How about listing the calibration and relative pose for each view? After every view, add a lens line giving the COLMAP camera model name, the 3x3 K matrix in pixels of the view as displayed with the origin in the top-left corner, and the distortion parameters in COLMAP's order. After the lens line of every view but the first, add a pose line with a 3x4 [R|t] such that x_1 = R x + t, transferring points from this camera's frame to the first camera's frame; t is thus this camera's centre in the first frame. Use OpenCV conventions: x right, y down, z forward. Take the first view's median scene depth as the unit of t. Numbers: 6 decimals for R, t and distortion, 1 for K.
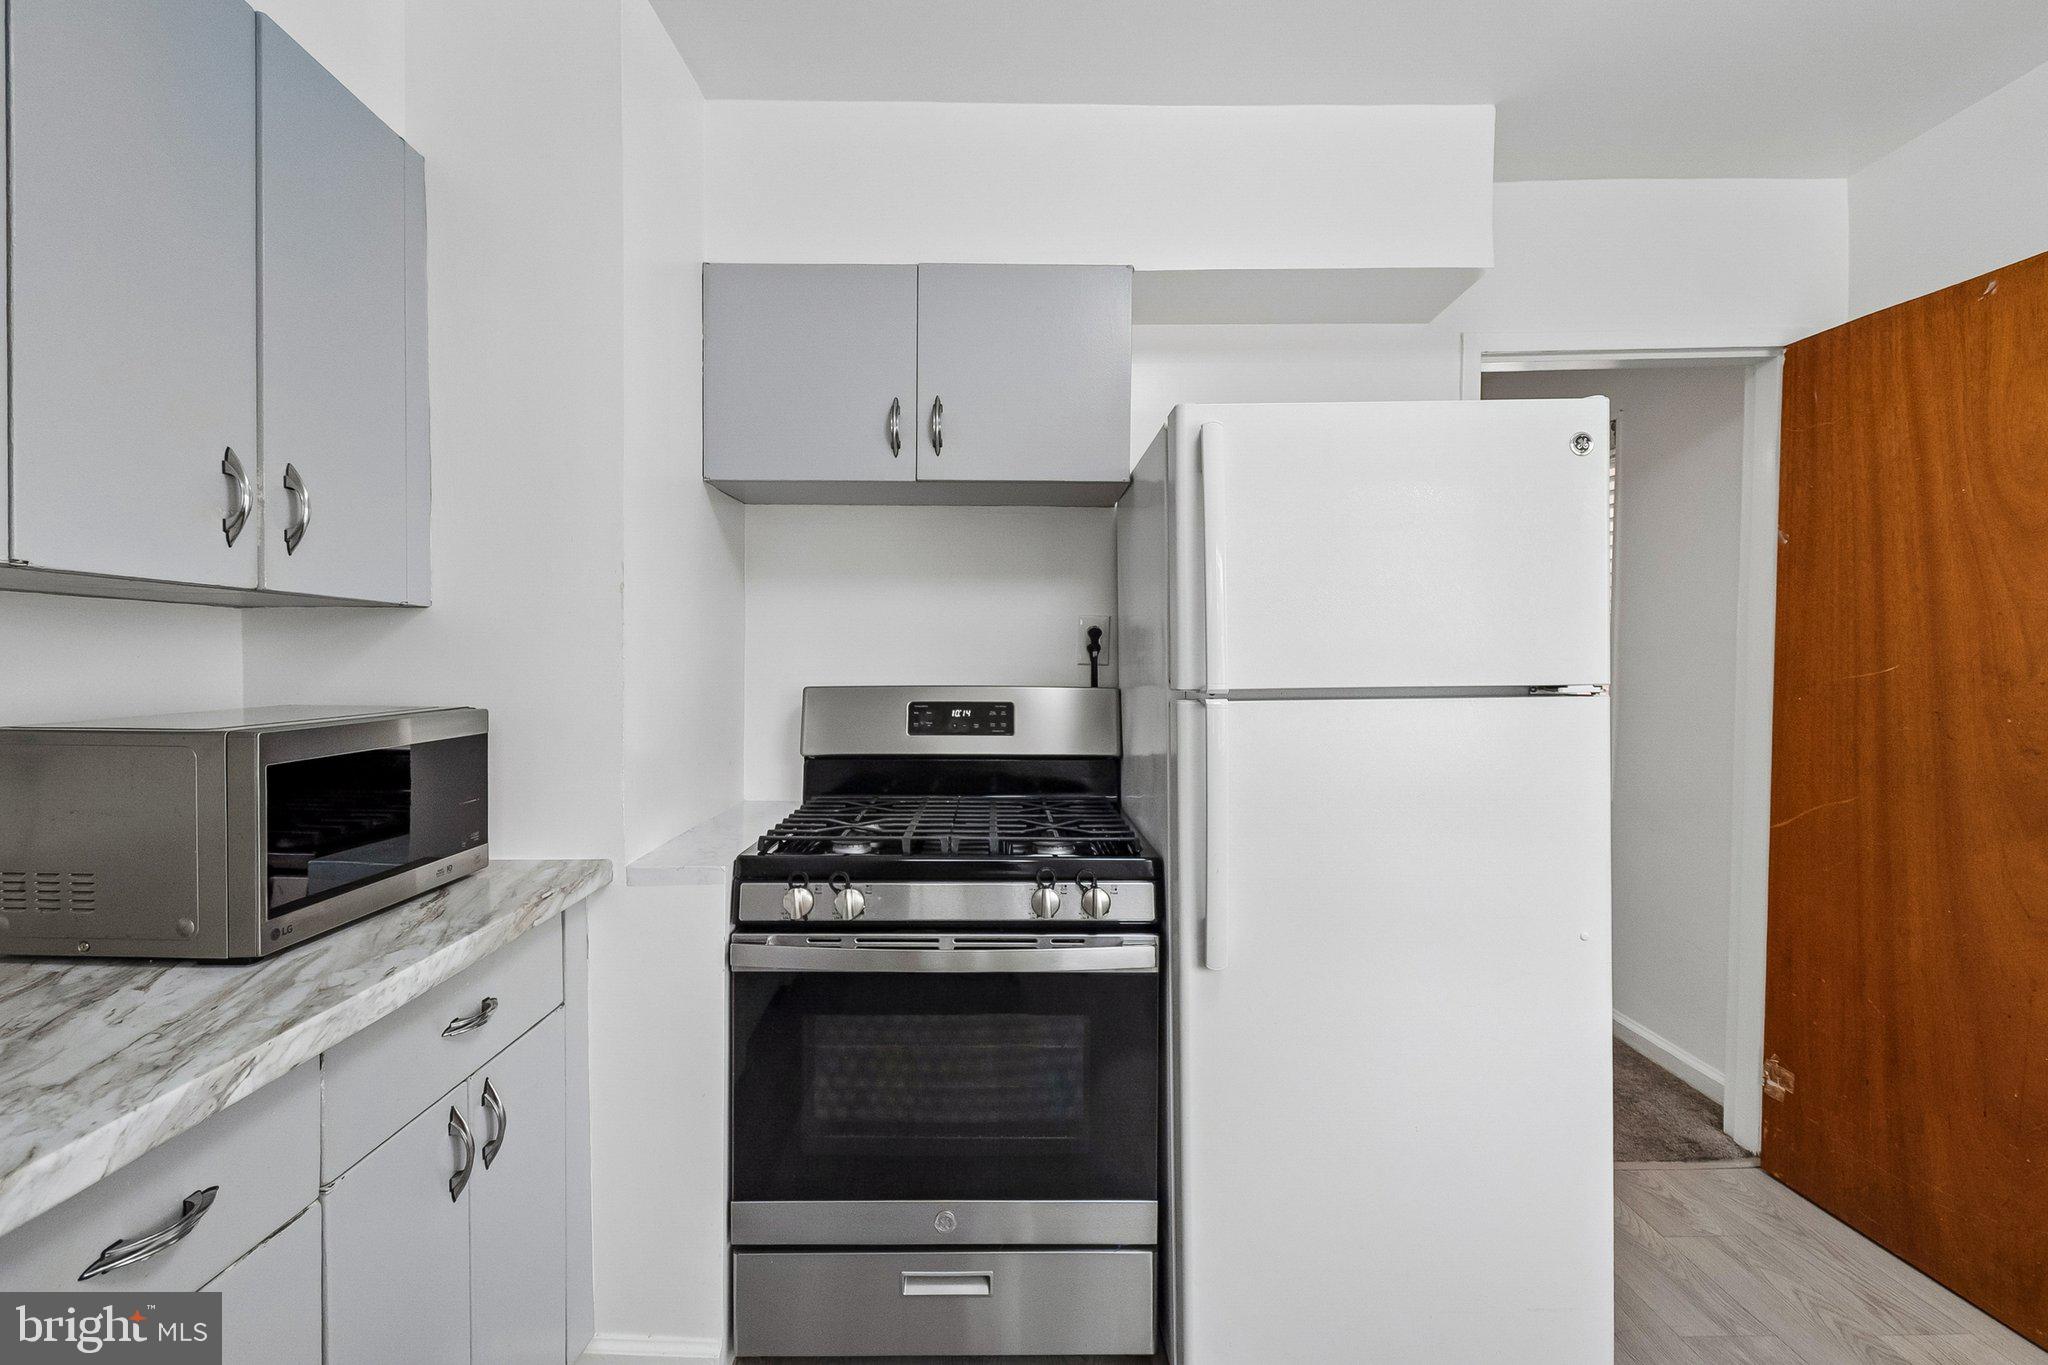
lens RADIAL K [[933.2, 0, 1023.5], [0, 933.2, 679.4], [0, 0, 1]] dist [0.008240, -0.005146]
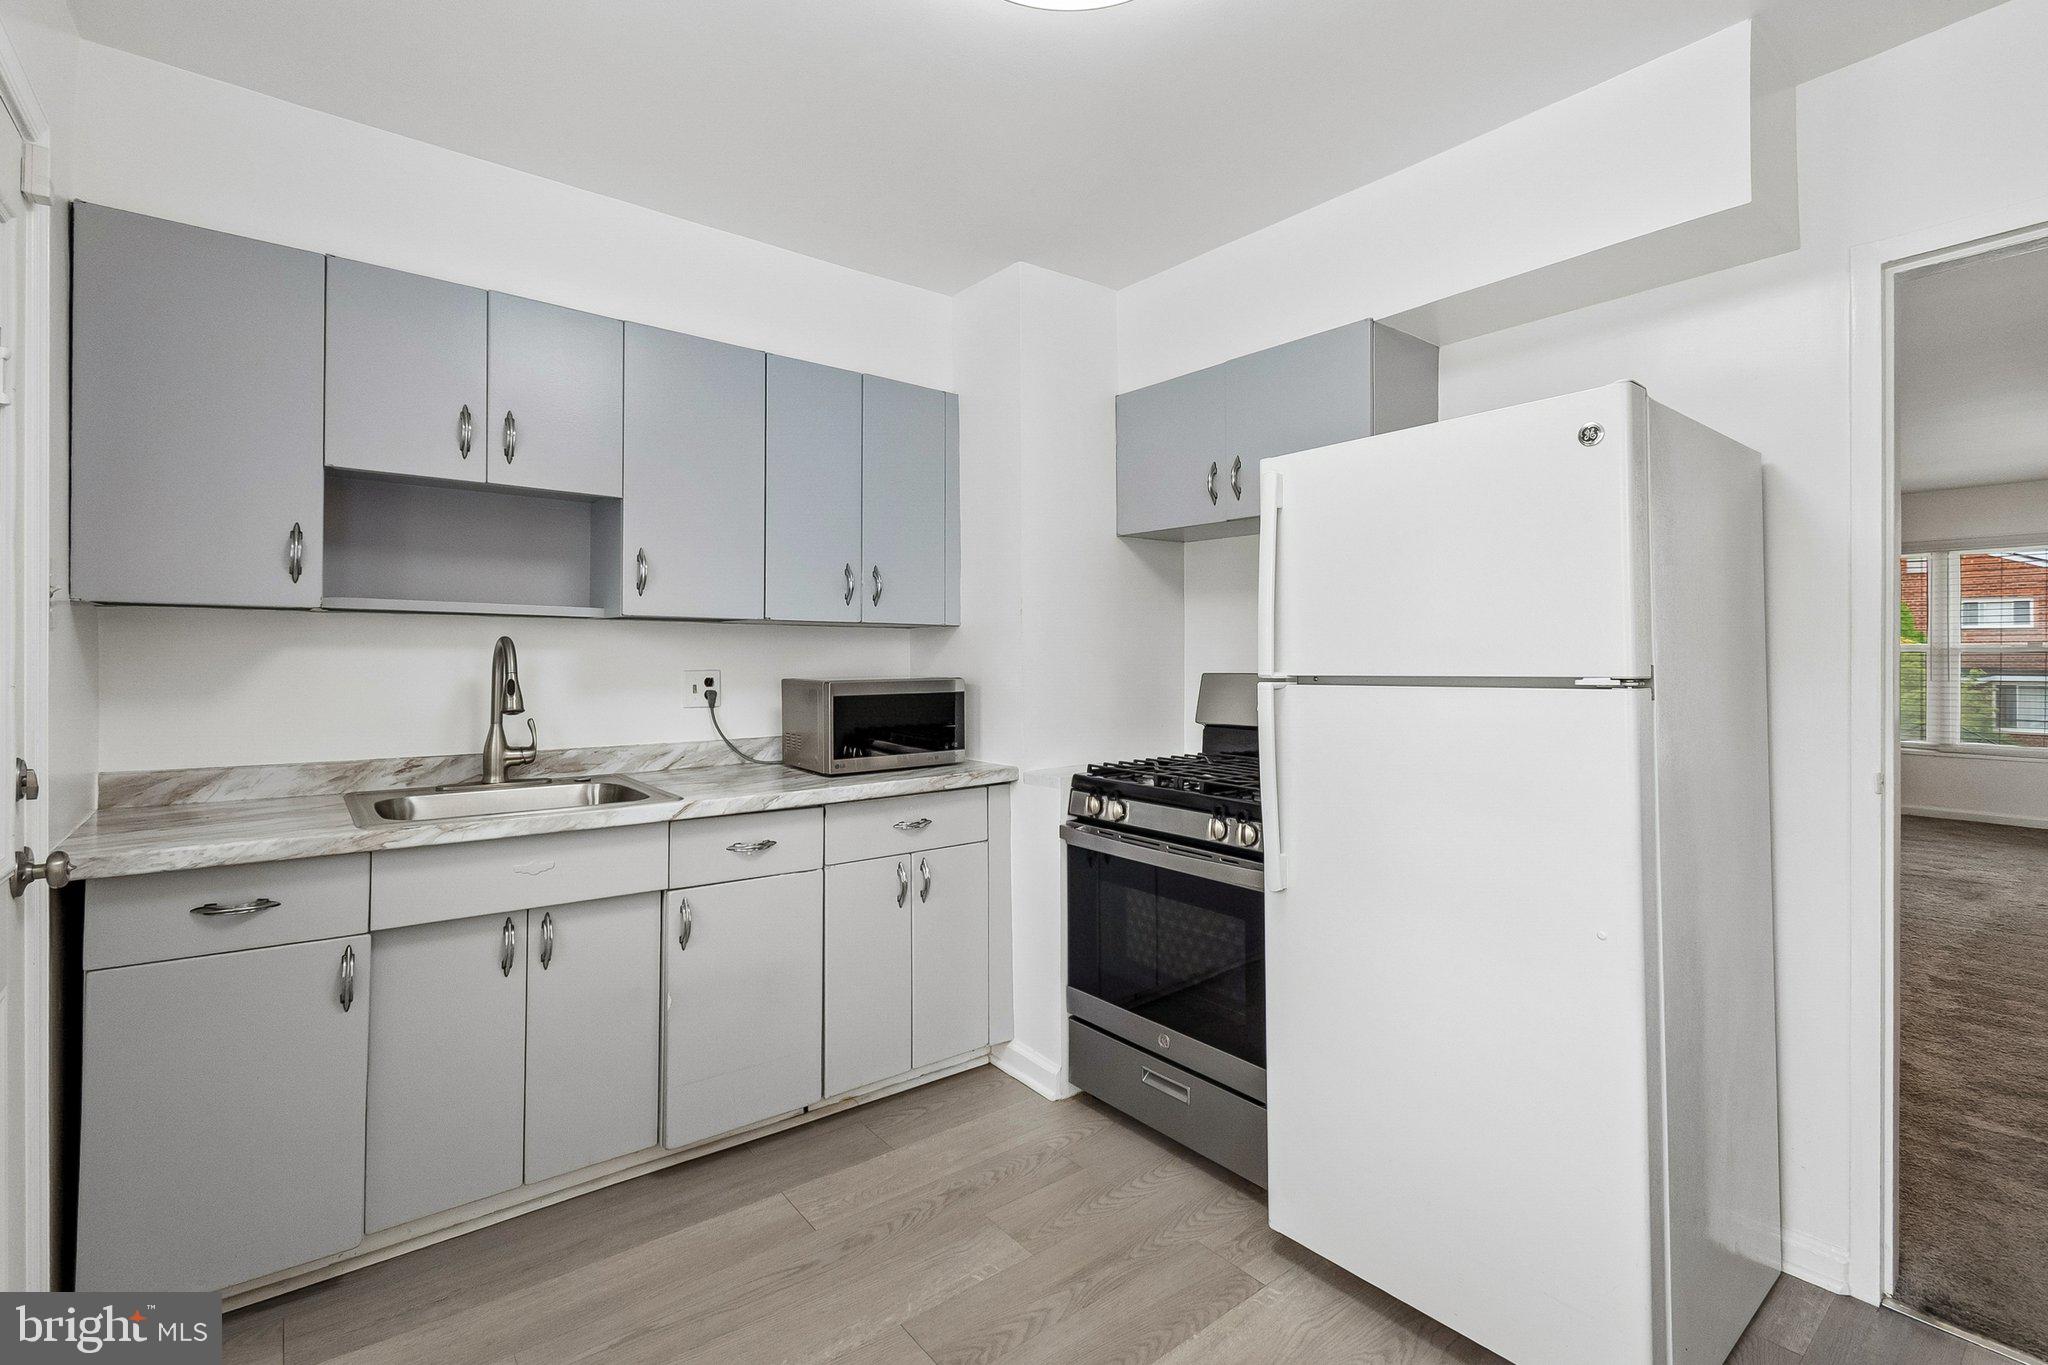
lens RADIAL K [[933.2, 0, 1023.7], [0, 933.2, 668.8], [0, 0, 1]] dist [0.008240, -0.005146]
pose [[0.618651, 0.011934, -0.785575, 0.973104], [-0.019012, 0.999819, 0.000216, 0.007664], [0.785436, 0.014802, 0.618766, -0.078262]]
